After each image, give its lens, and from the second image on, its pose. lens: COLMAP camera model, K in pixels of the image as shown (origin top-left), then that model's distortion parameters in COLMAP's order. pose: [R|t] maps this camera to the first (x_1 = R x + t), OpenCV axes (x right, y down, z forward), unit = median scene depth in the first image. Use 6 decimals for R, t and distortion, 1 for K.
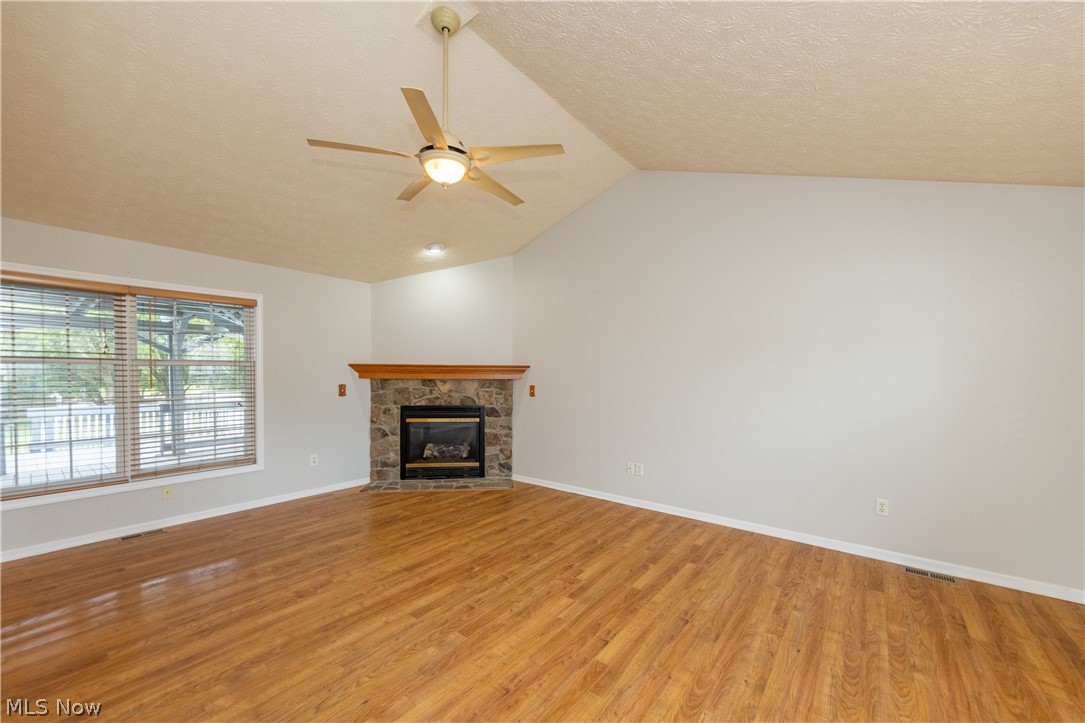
lens RADIAL K [[442.6, 0, 537.2], [0, 442.6, 372.7], [0, 0, 1]] dist [0.002697, -0.000063]
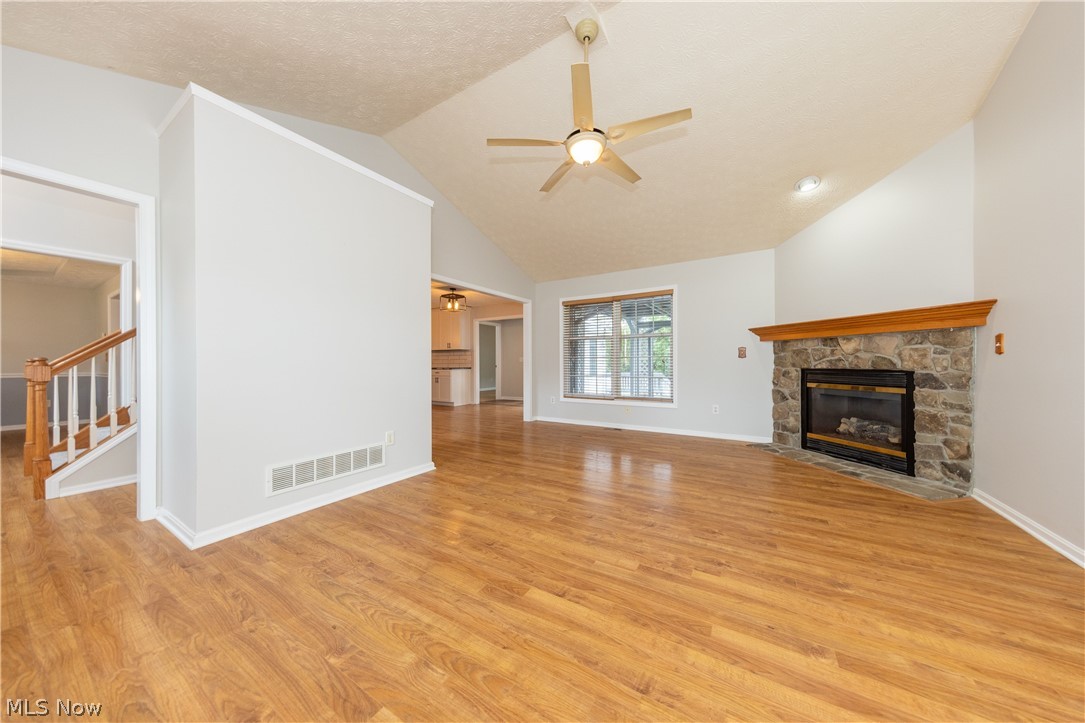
lens RADIAL K [[344.0, 0, 537.7], [0, 344.0, 358.9], [0, 0, 1]] dist [0.001330, -0.000062]
pose [[0.094887, -0.015124, -0.995373, 0.361628], [-0.002524, 0.999878, -0.015433, 0.067817], [0.995485, 0.003977, 0.094838, 0.387282]]
